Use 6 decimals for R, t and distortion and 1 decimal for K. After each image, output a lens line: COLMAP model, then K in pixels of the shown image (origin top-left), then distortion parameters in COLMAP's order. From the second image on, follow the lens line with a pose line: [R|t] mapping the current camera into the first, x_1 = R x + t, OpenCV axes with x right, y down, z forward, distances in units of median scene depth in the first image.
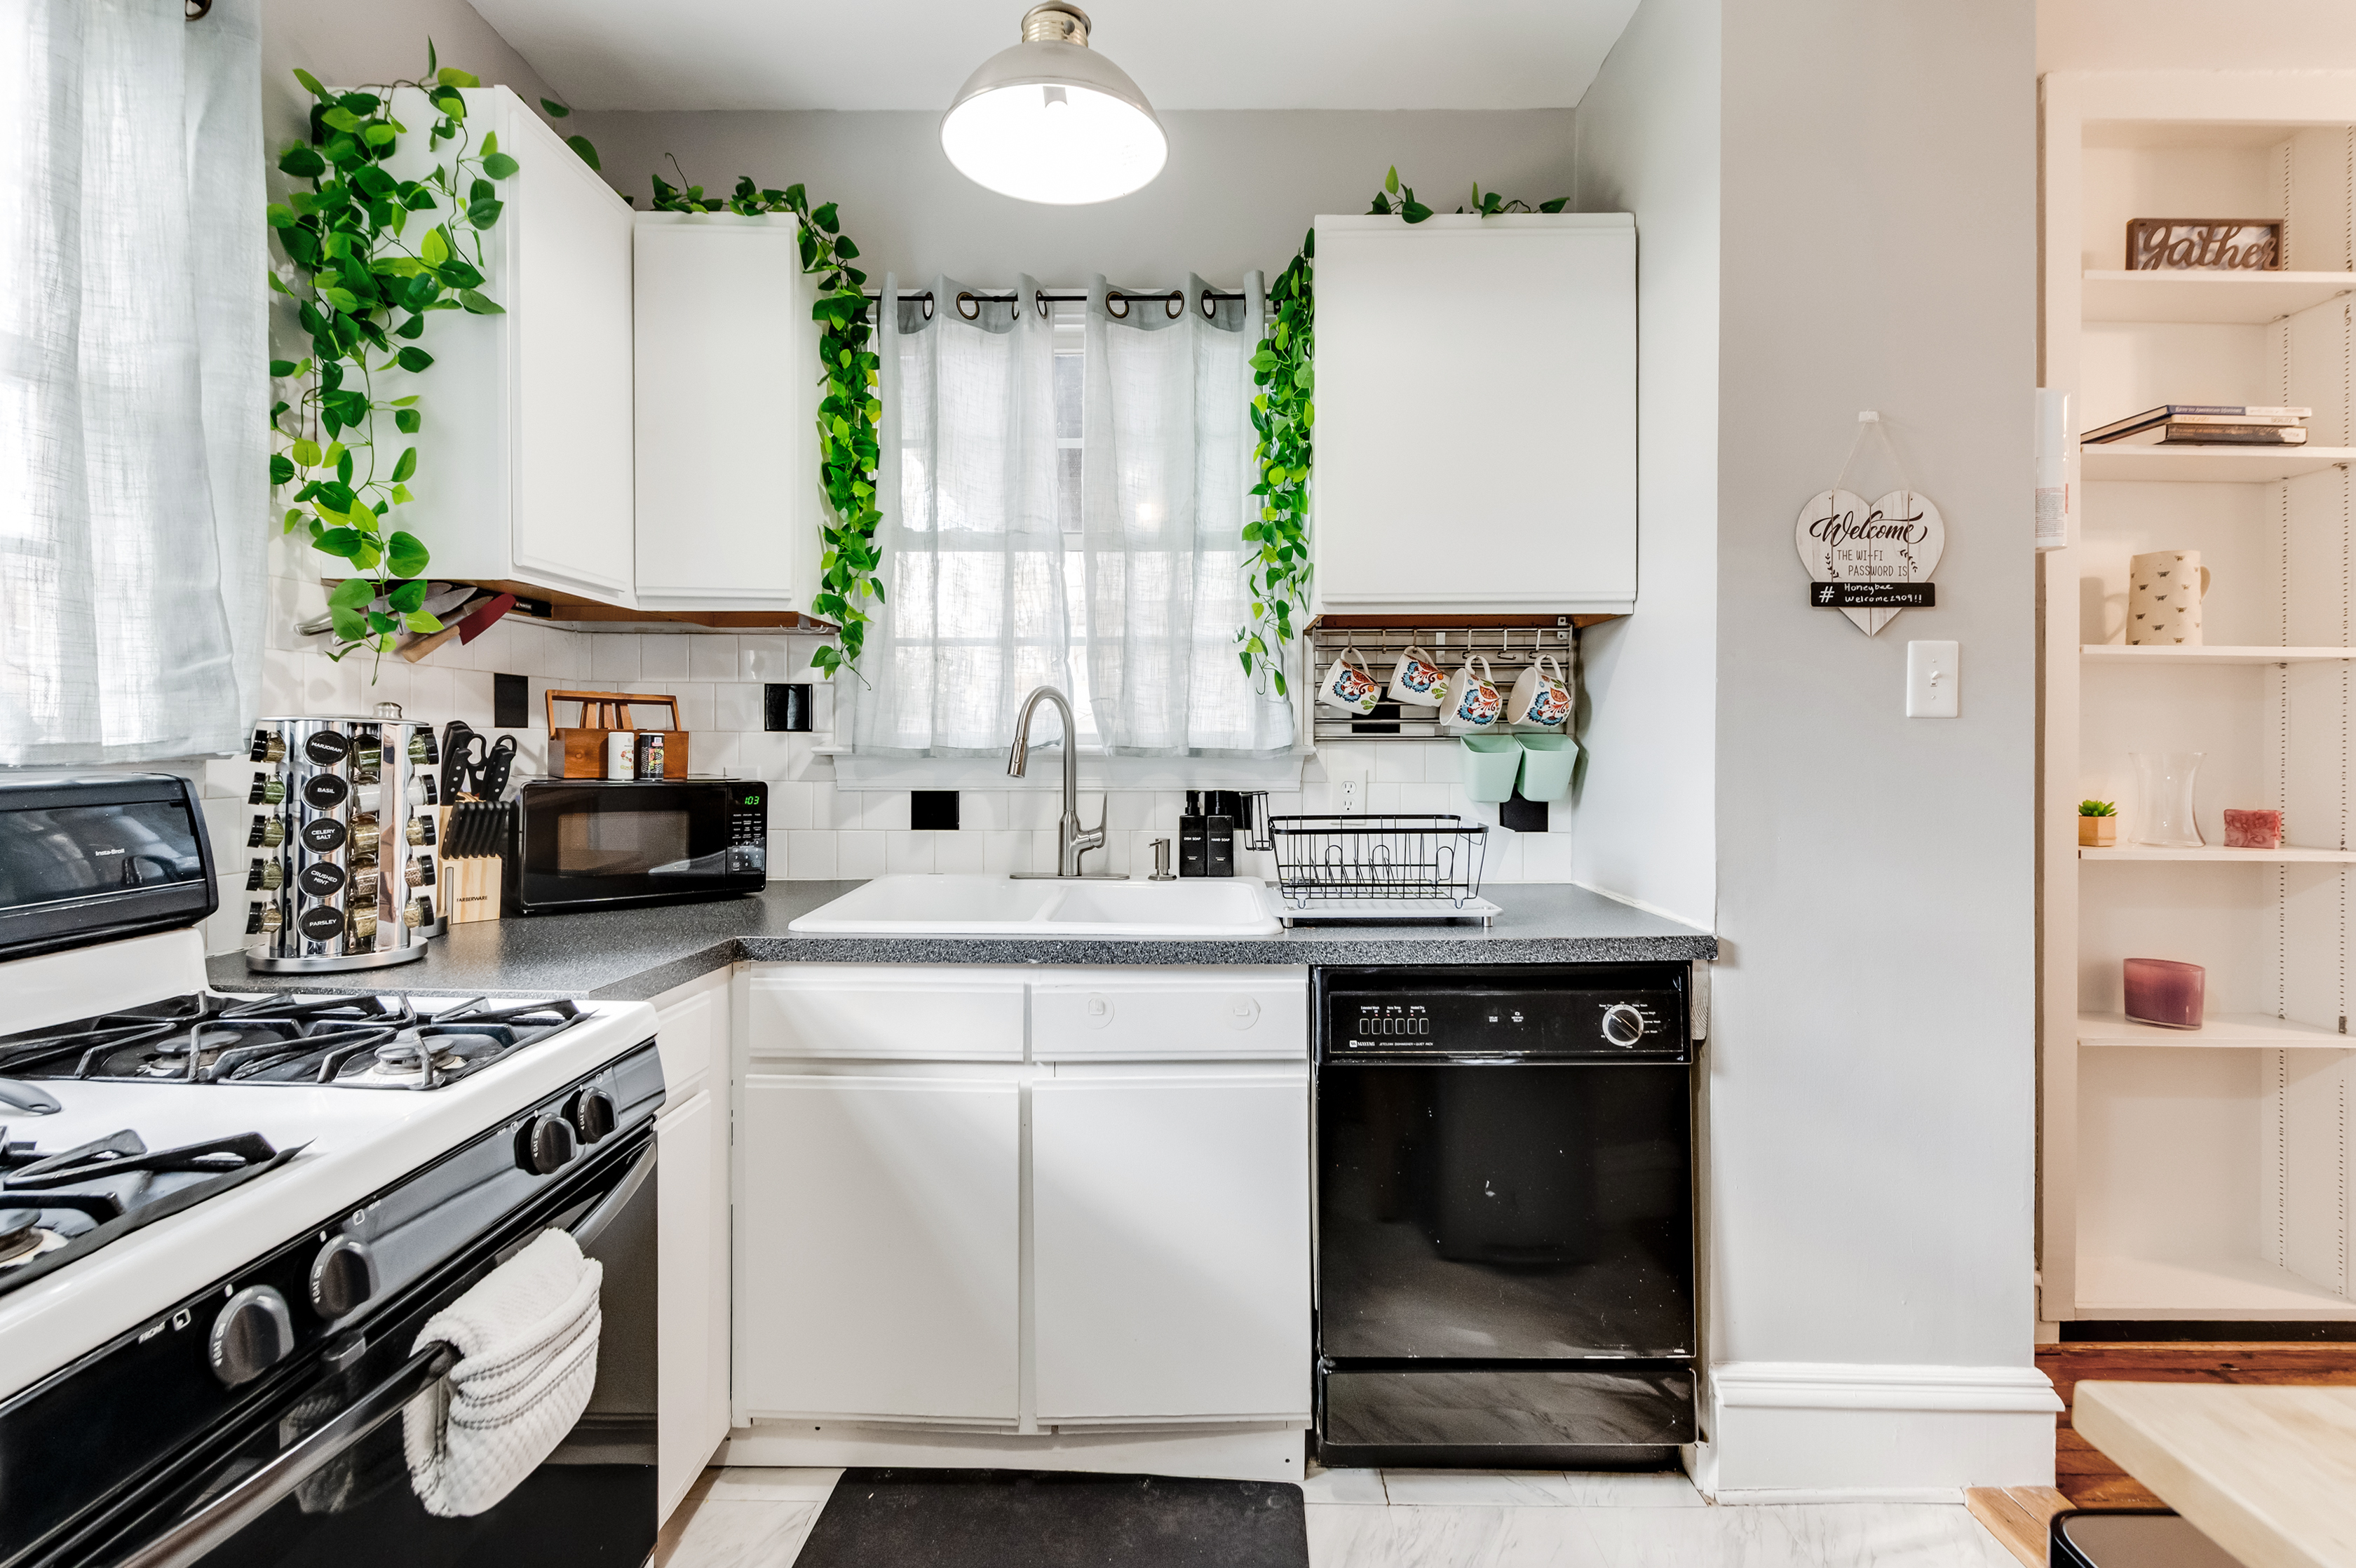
lens RADIAL K [[1065.3, 0, 1188.9], [0, 1065.3, 768.1], [0, 0, 1]] dist [0.001408, -0.001196]
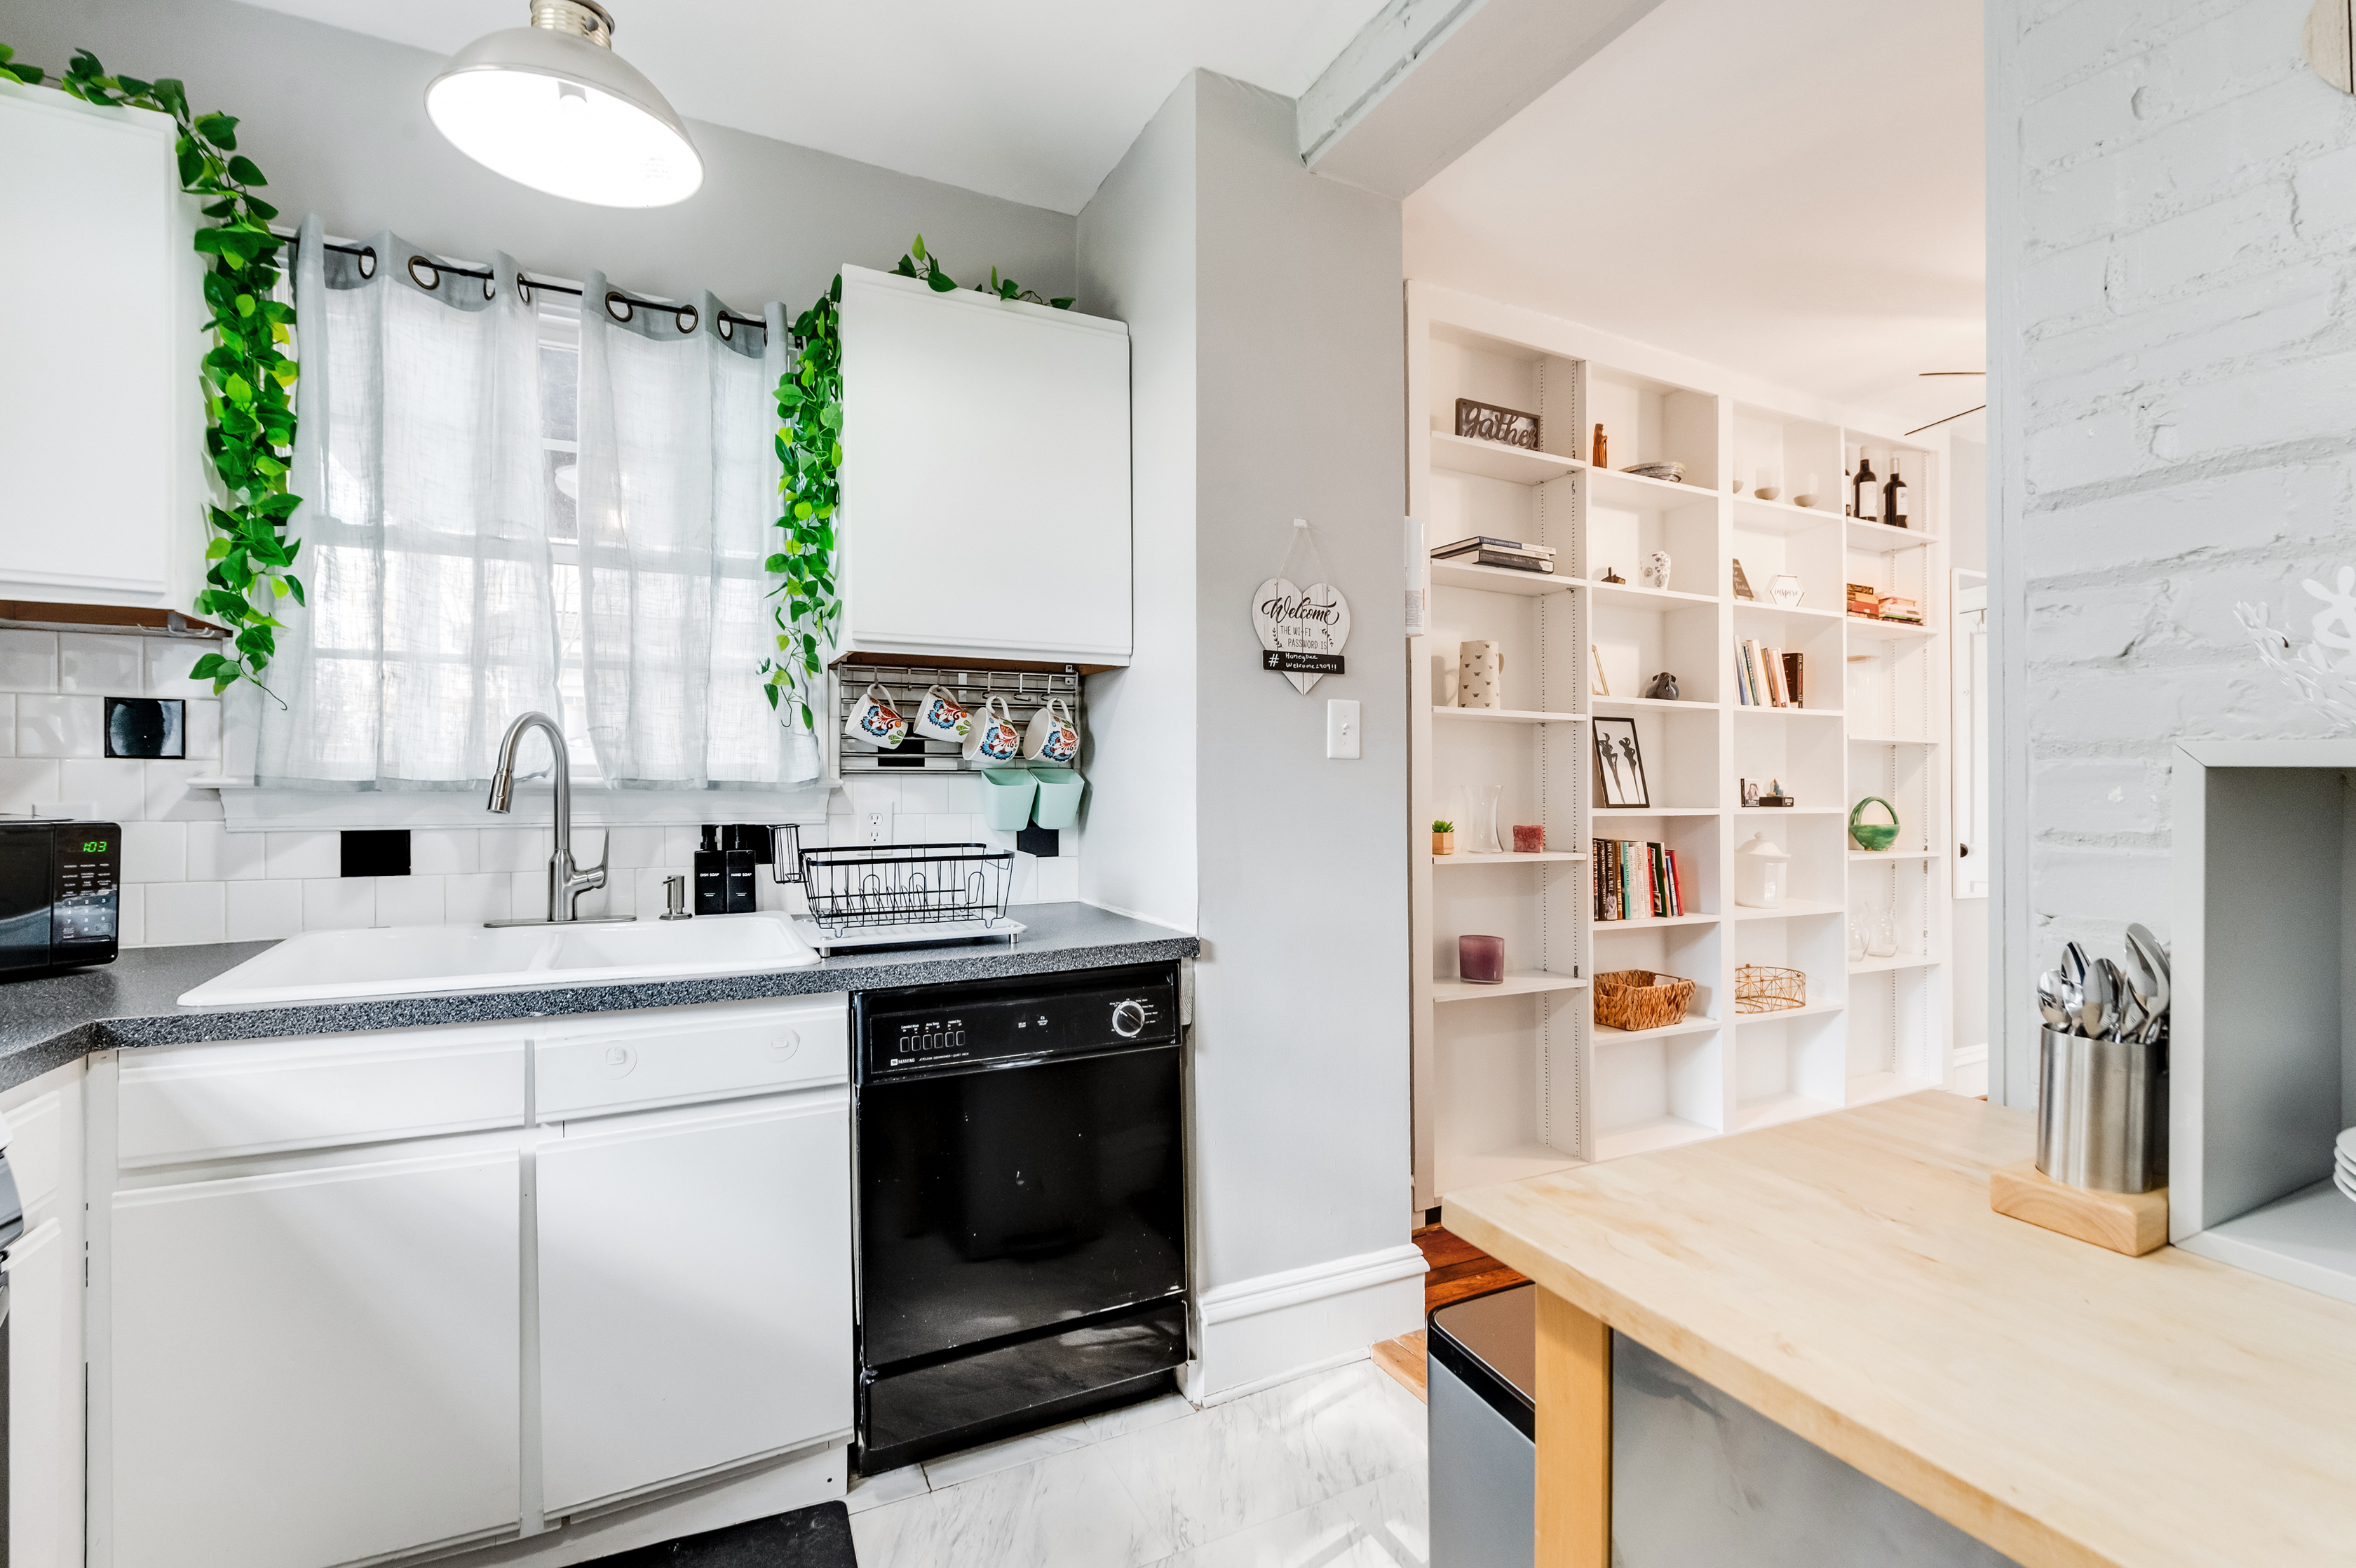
lens RADIAL K [[1065.3, 0, 1190.5], [0, 1065.3, 780.6], [0, 0, 1]] dist [0.001408, -0.001196]
pose [[0.889572, 0.001576, 0.456793, -0.054746], [0.006583, 0.999846, -0.016269, -0.000594], [-0.456748, 0.017479, 0.889424, -0.062176]]
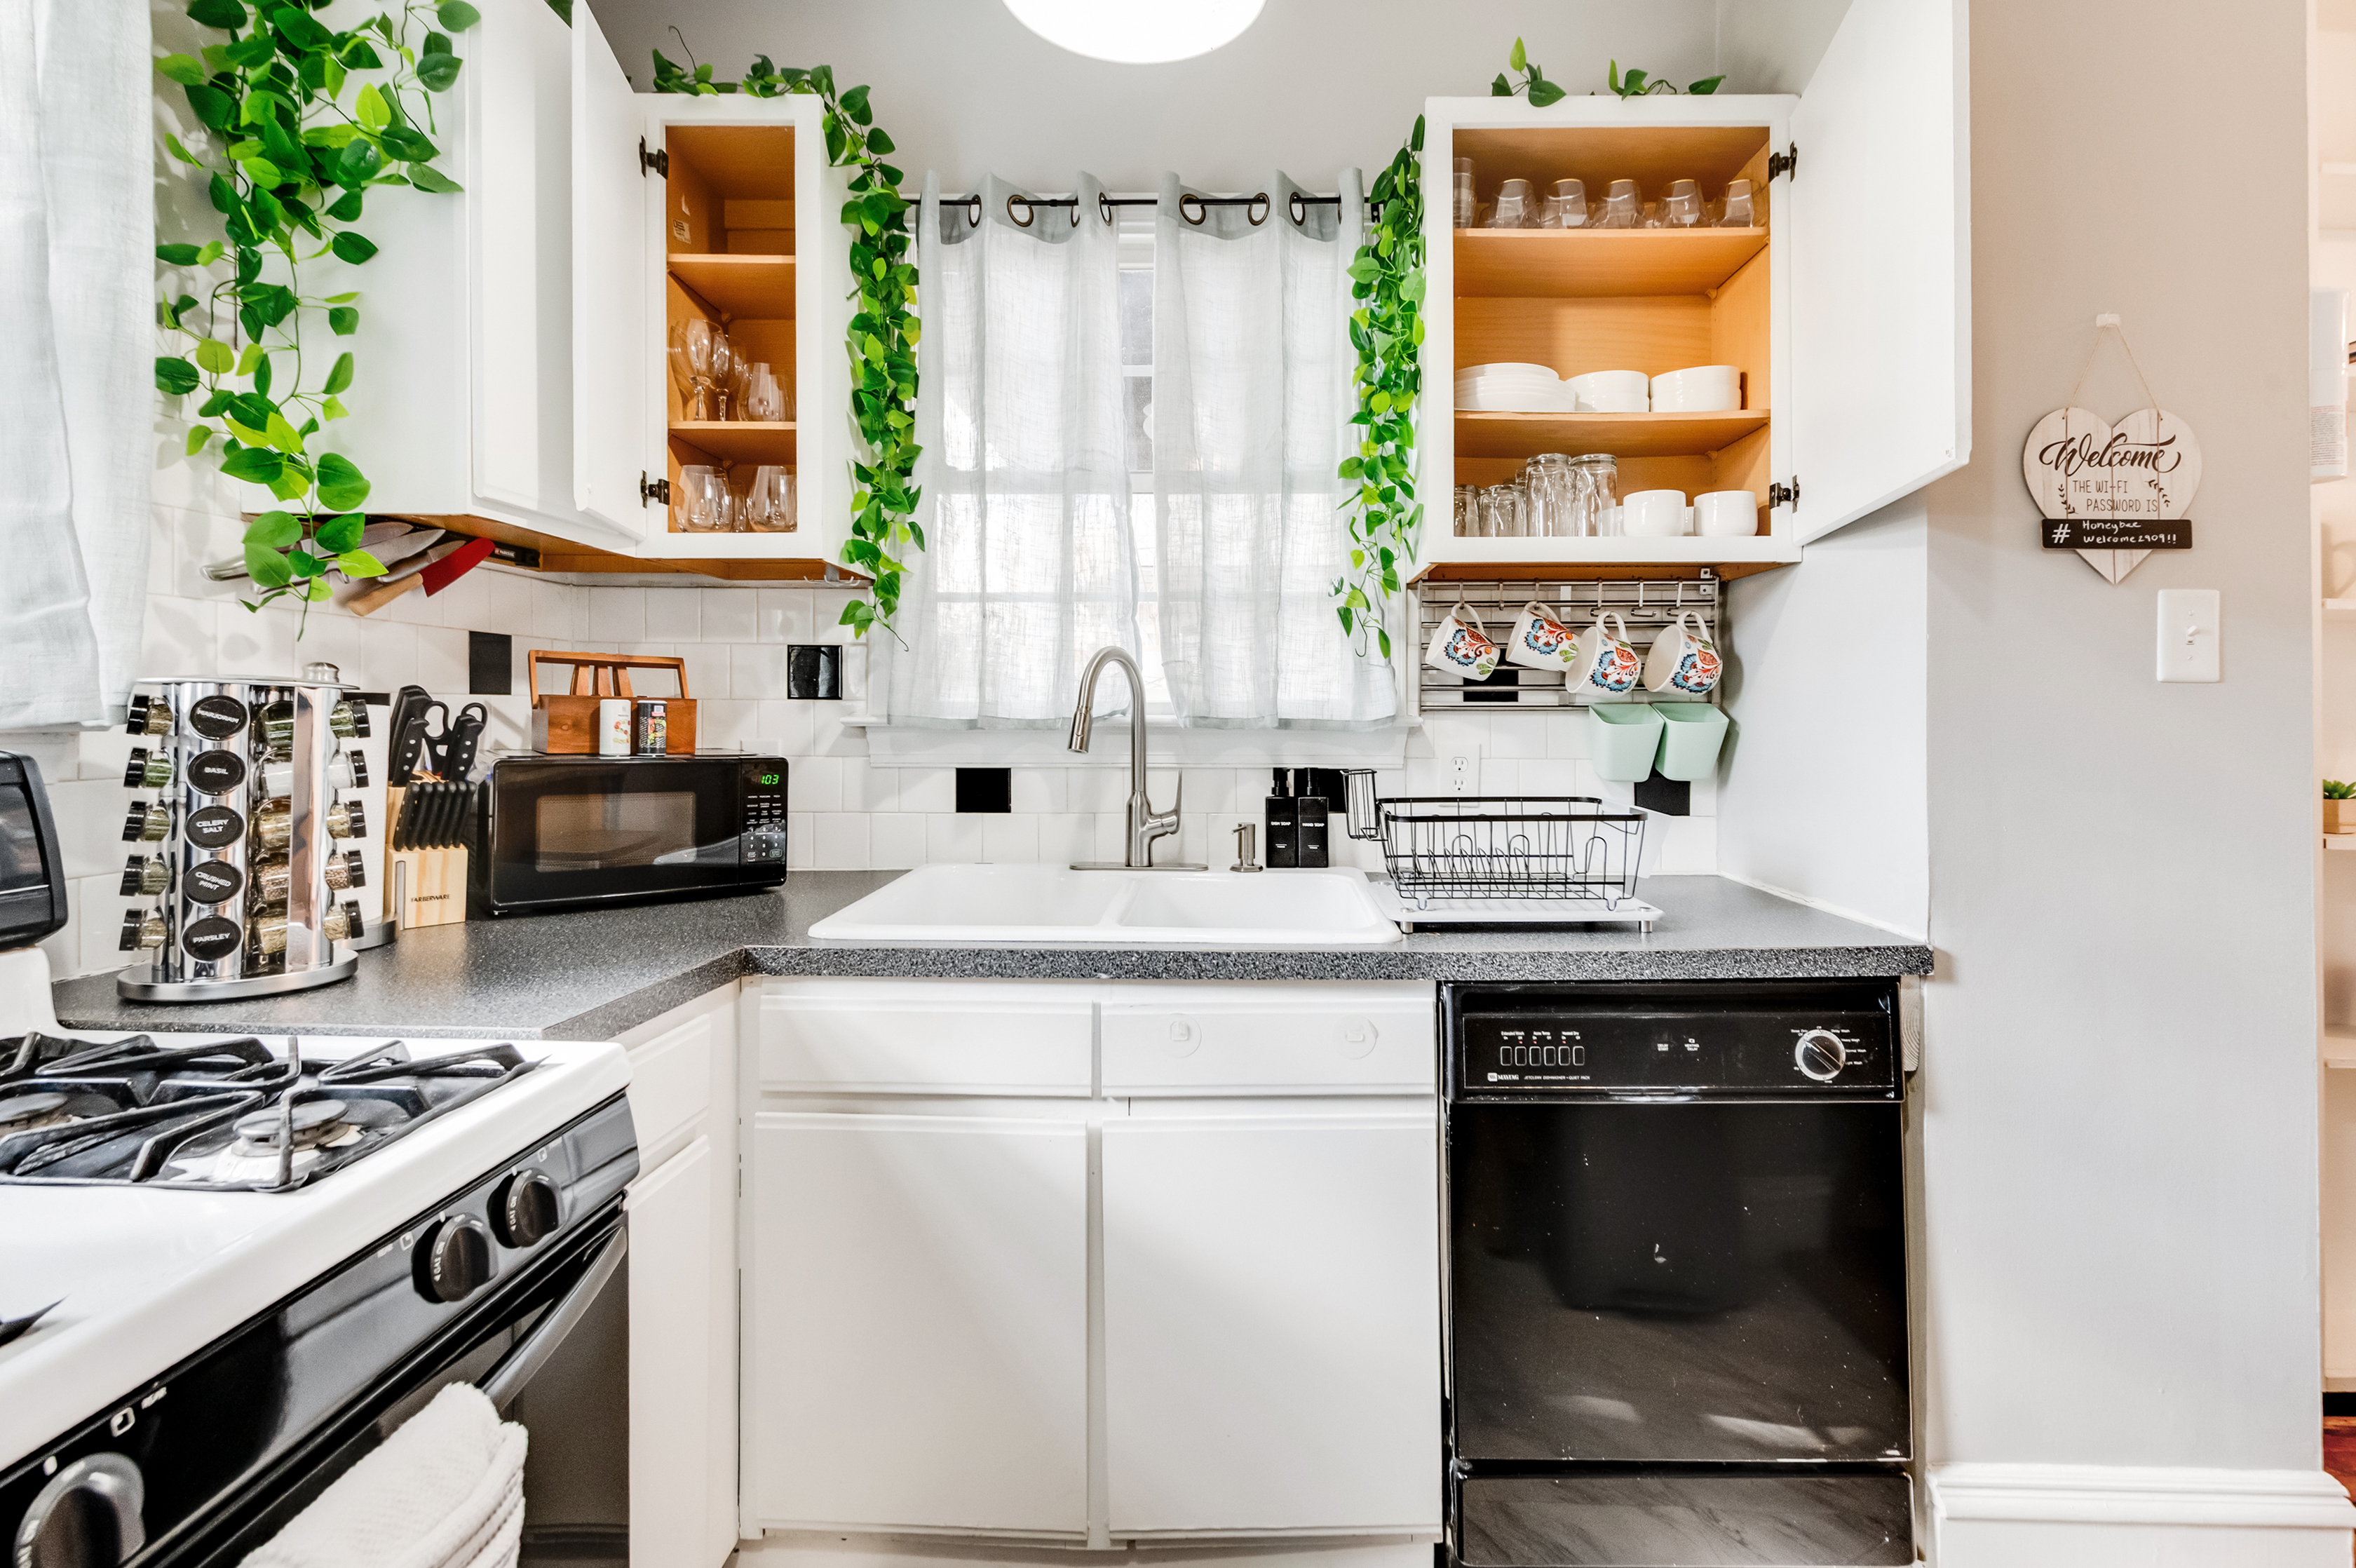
lens RADIAL K [[1065.3, 0, 1235.5], [0, 1065.3, 748.8], [0, 0, 1]] dist [0.001408, -0.001196]
pose [[1.000000, 0.000436, 0.000762, -0.037235], [-0.000441, 0.999973, 0.007328, -0.001035], [-0.000759, -0.007328, 0.999973, 0.146235]]
